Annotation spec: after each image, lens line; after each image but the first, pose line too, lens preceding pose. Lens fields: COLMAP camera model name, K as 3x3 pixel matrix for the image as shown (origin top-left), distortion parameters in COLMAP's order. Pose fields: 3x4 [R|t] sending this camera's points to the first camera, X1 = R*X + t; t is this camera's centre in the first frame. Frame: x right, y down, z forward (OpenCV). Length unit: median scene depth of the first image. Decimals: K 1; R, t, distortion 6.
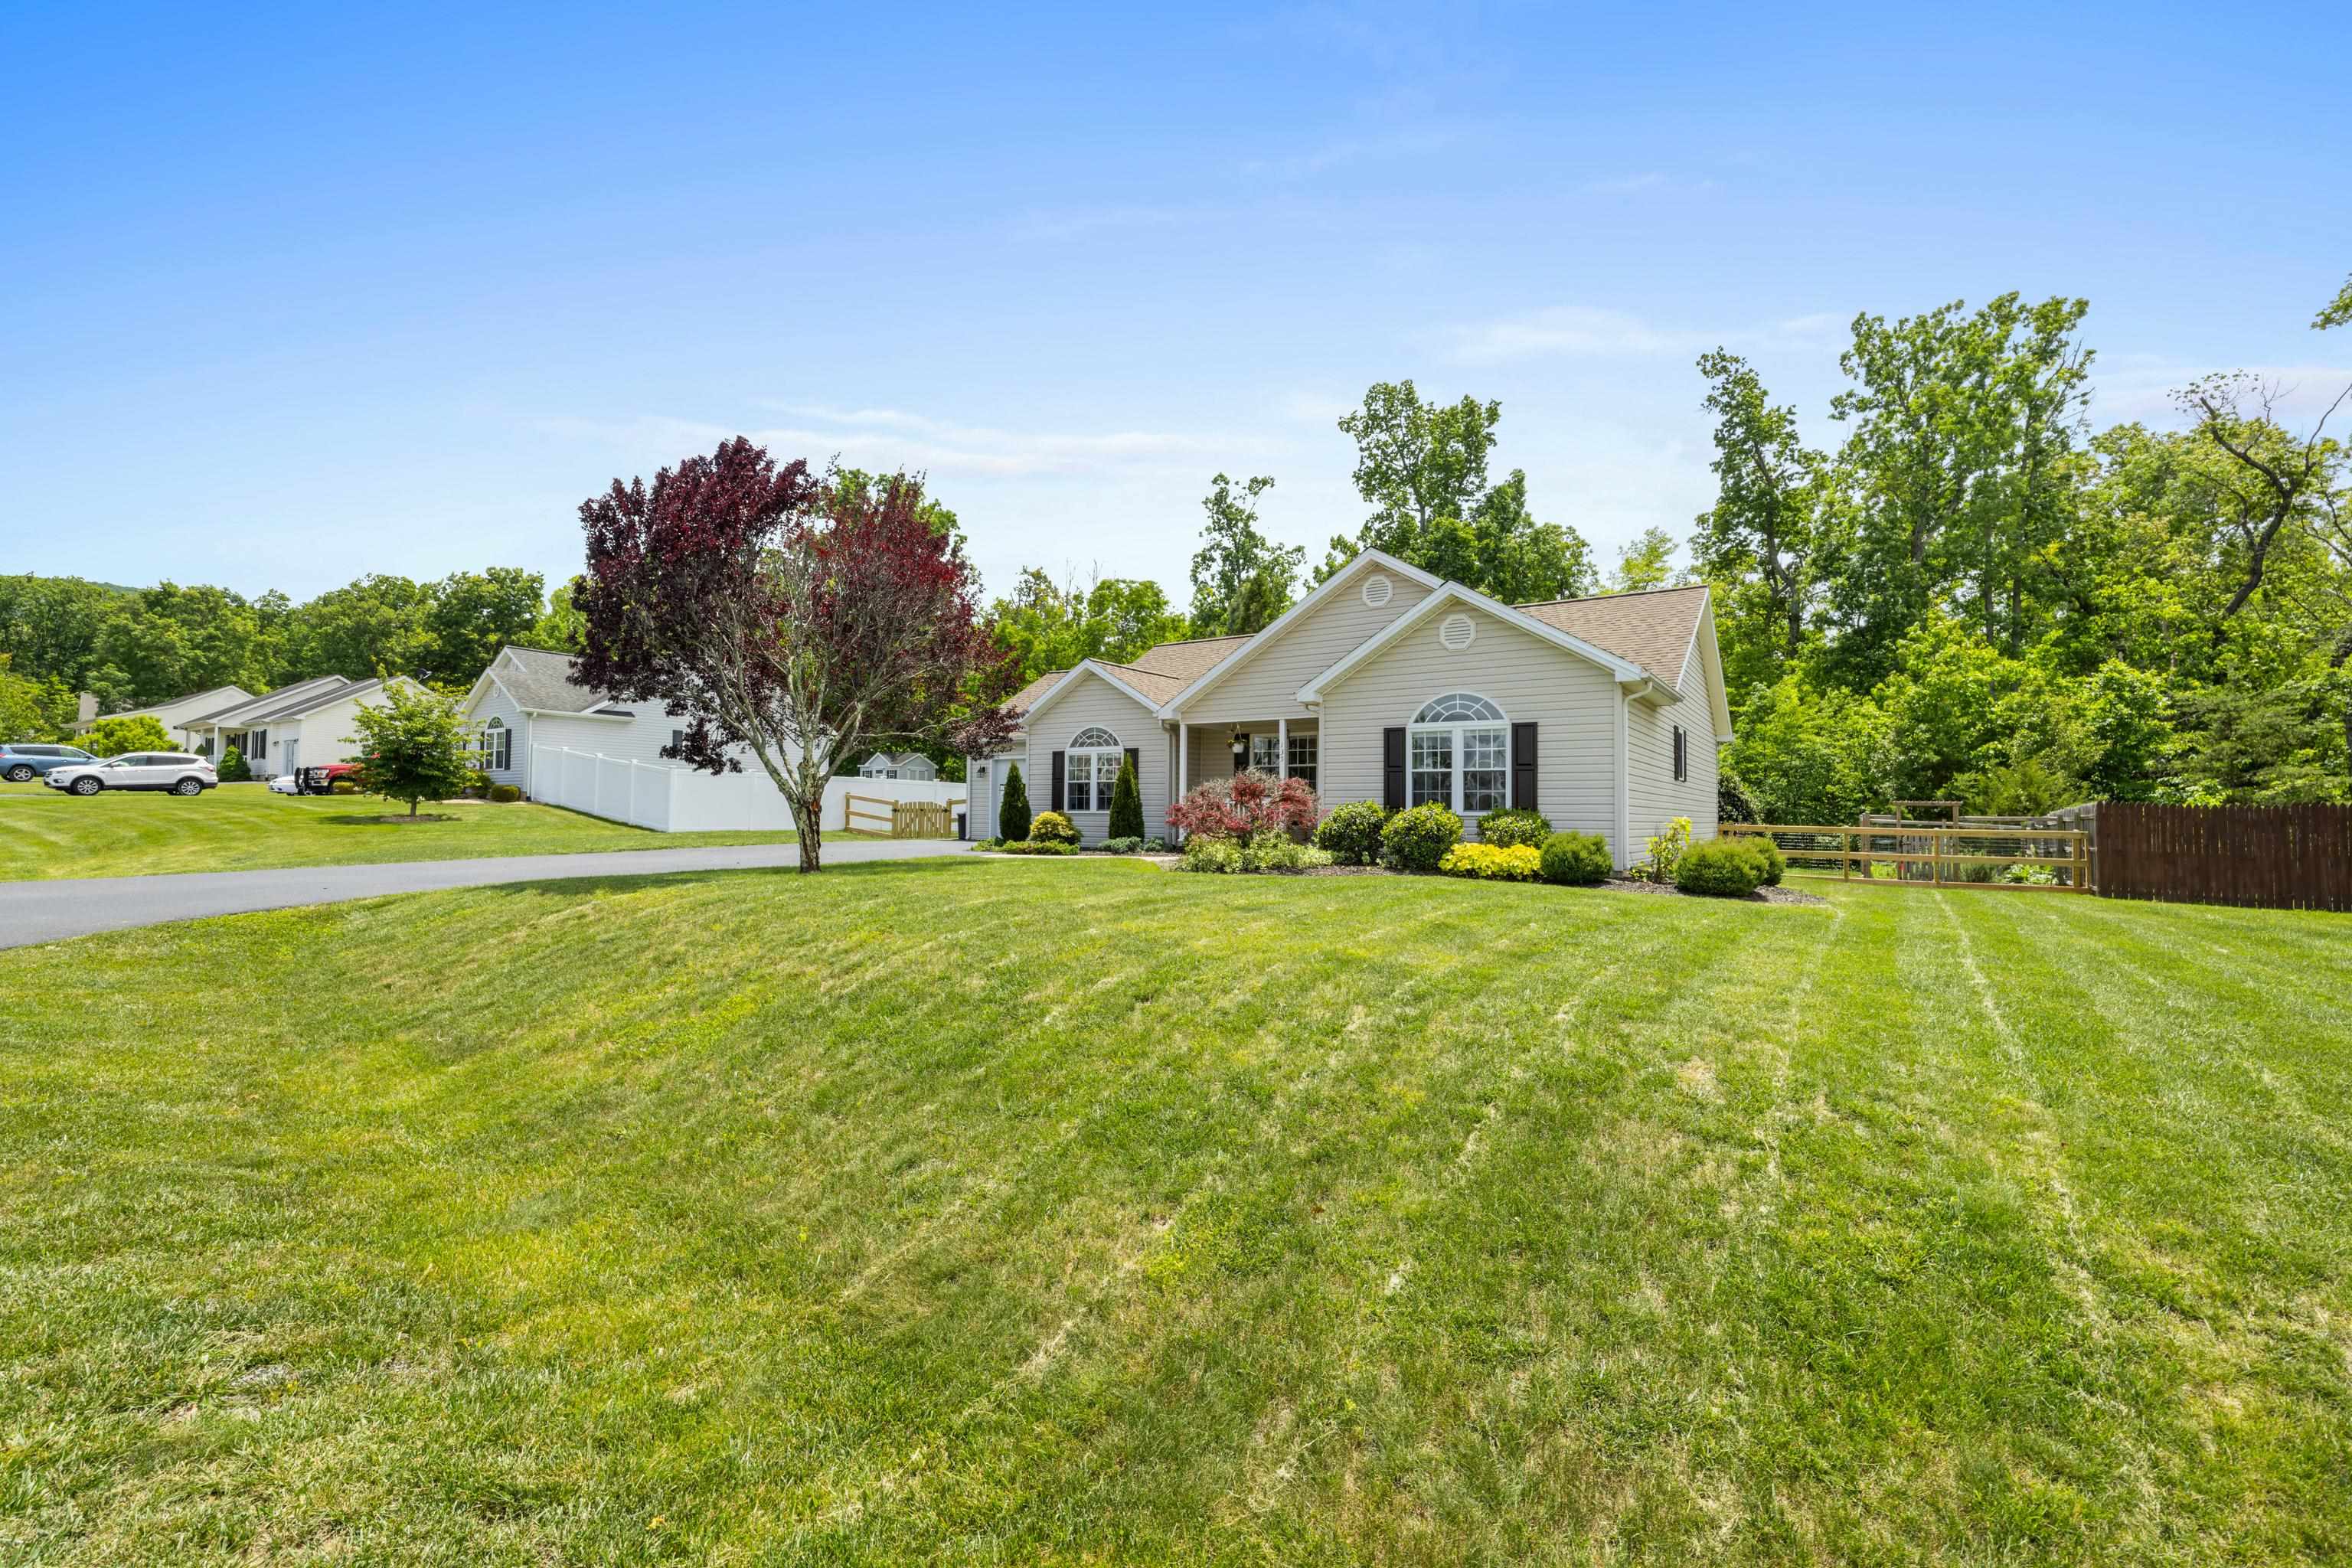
lens RADIAL K [[993.6, 0, 1181.5], [0, 993.6, 777.9], [0, 0, 1]] dist [0.001074, 0.000021]
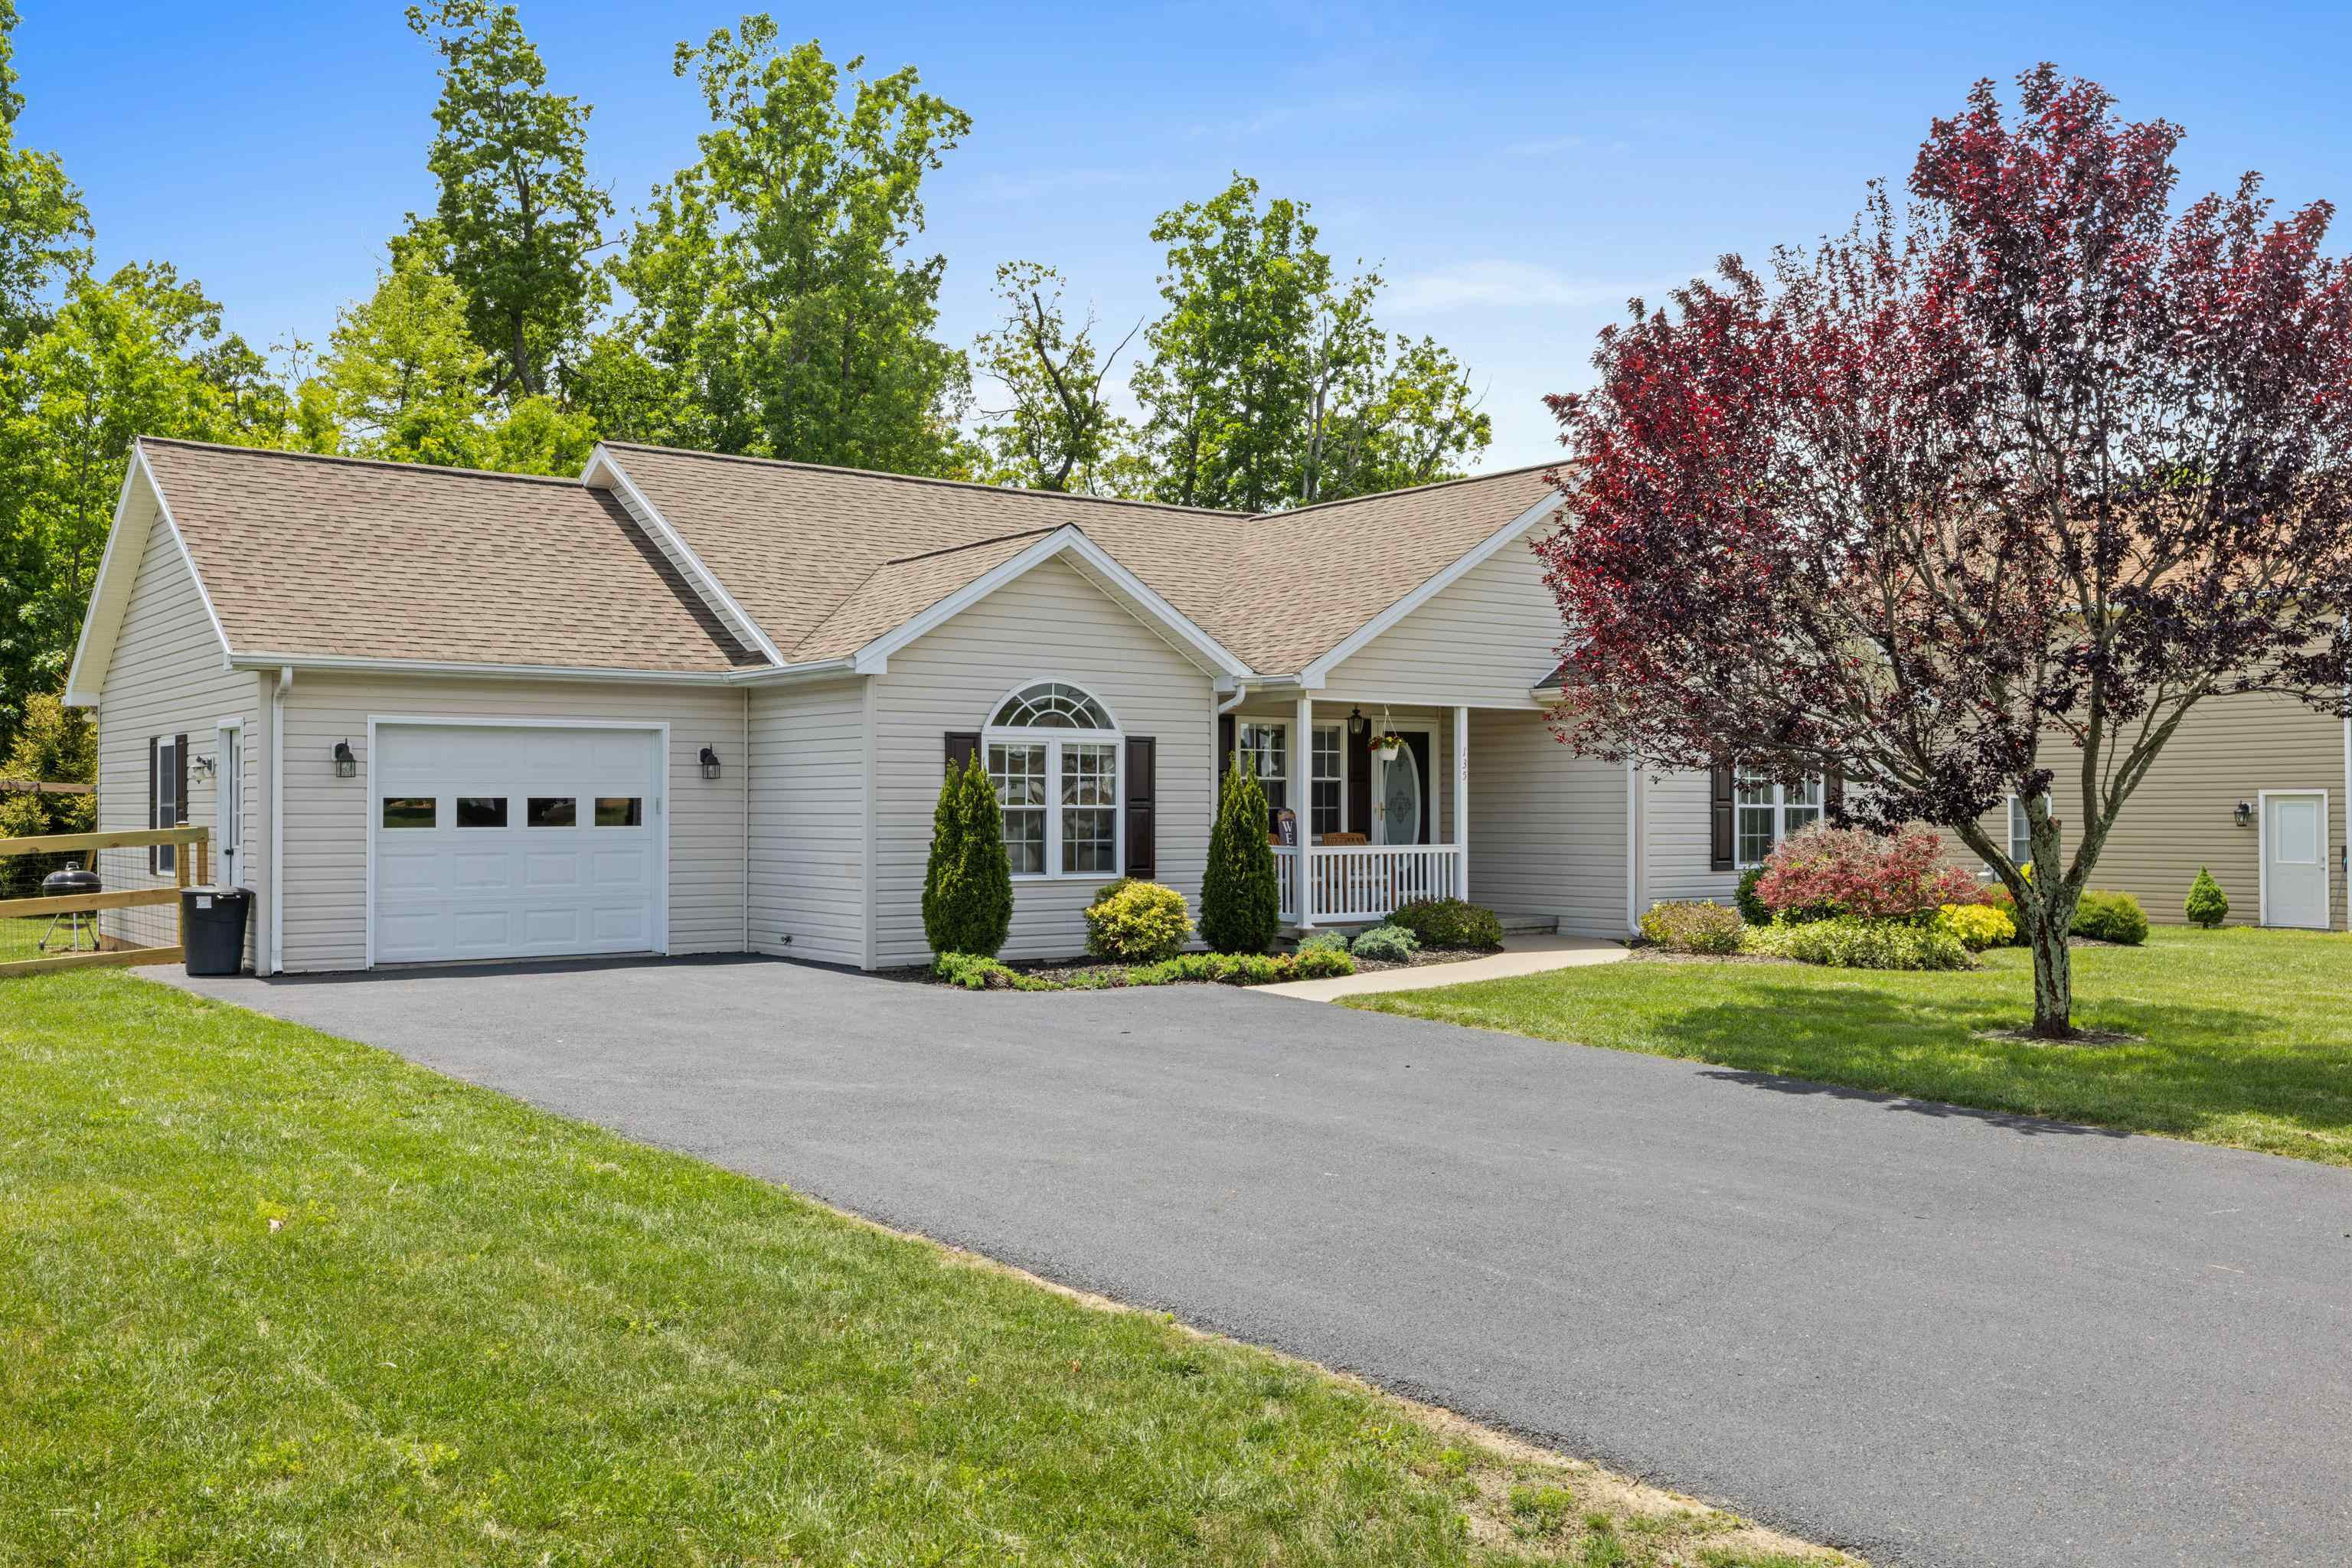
lens RADIAL K [[2068.9, 0, 1182.3], [0, 2068.9, 755.0], [0, 0, 1]] dist [0.002711, -0.003545]
pose [[0.314137, 0.013529, 0.949281, -0.710093], [-0.034720, 0.999393, -0.002754, -0.014401], [-0.948743, -0.032094, 0.314416, 0.503854]]
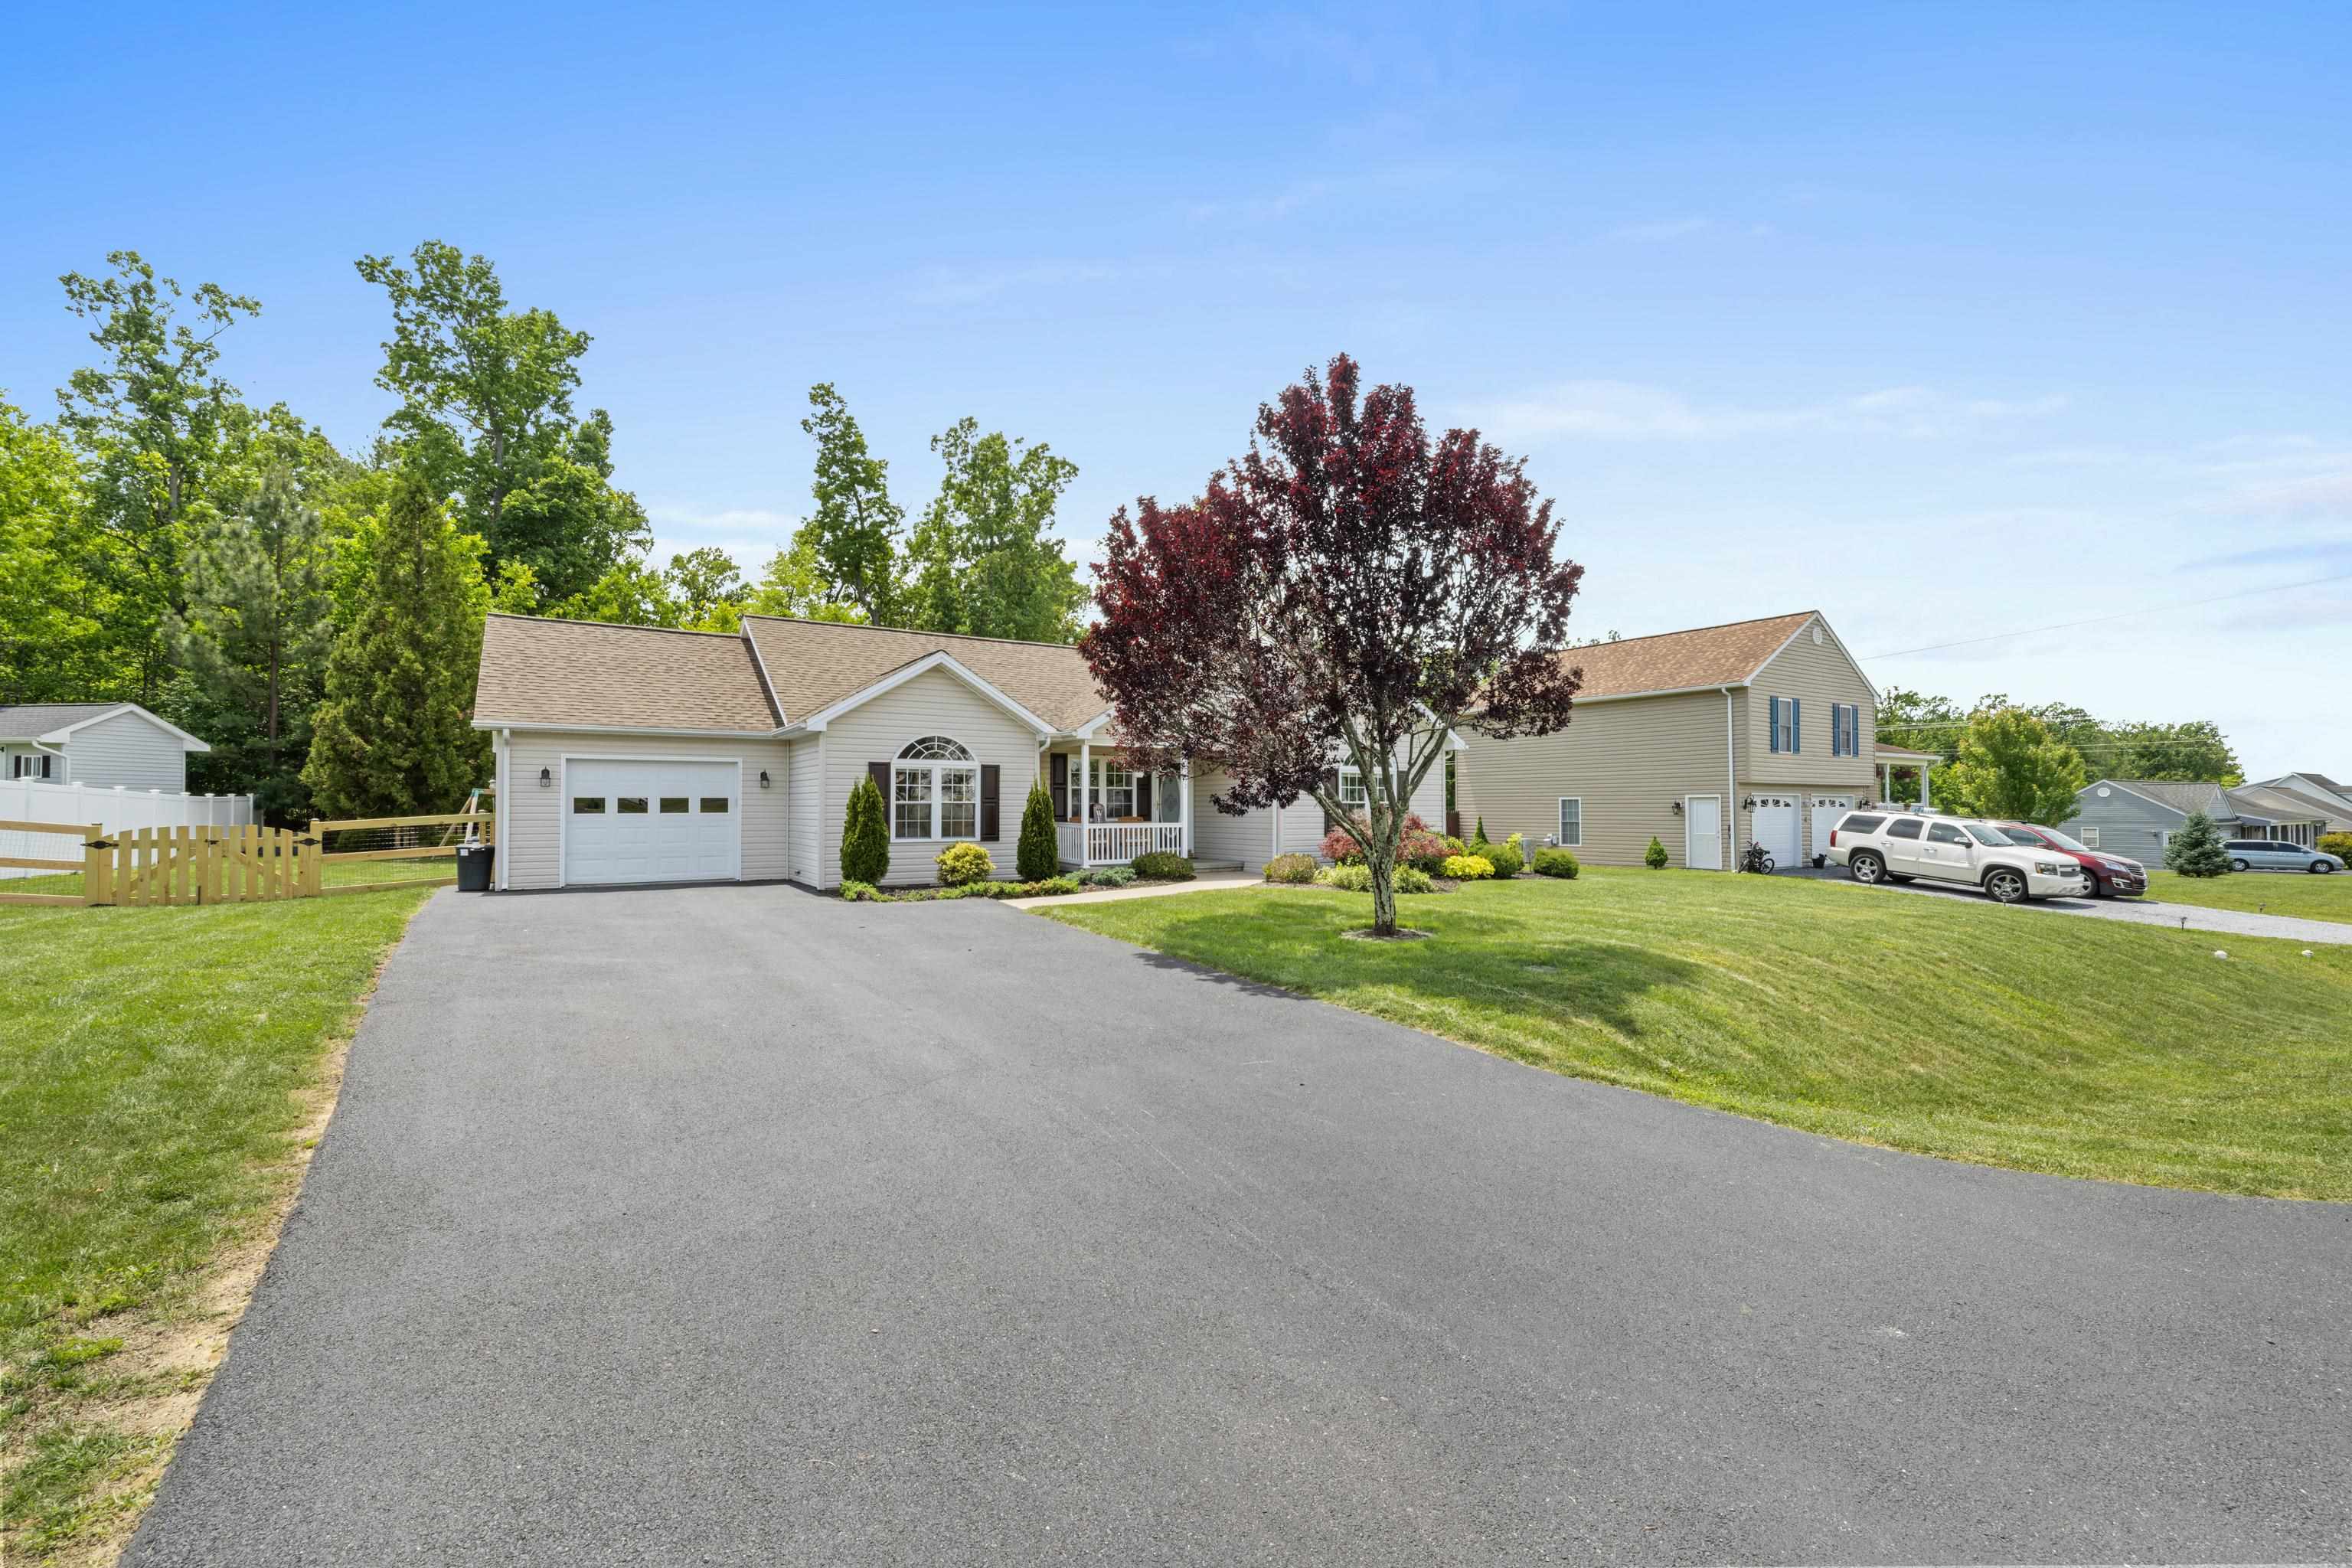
lens RADIAL K [[993.6, 0, 1181.5], [0, 993.6, 777.9], [0, 0, 1]] dist [0.001074, 0.000021]
pose [[0.384393, 0.016461, 0.923023, -0.580192], [-0.032091, 0.999475, -0.004461, -0.014813], [-0.922612, -0.027906, 0.384719, 0.382517]]
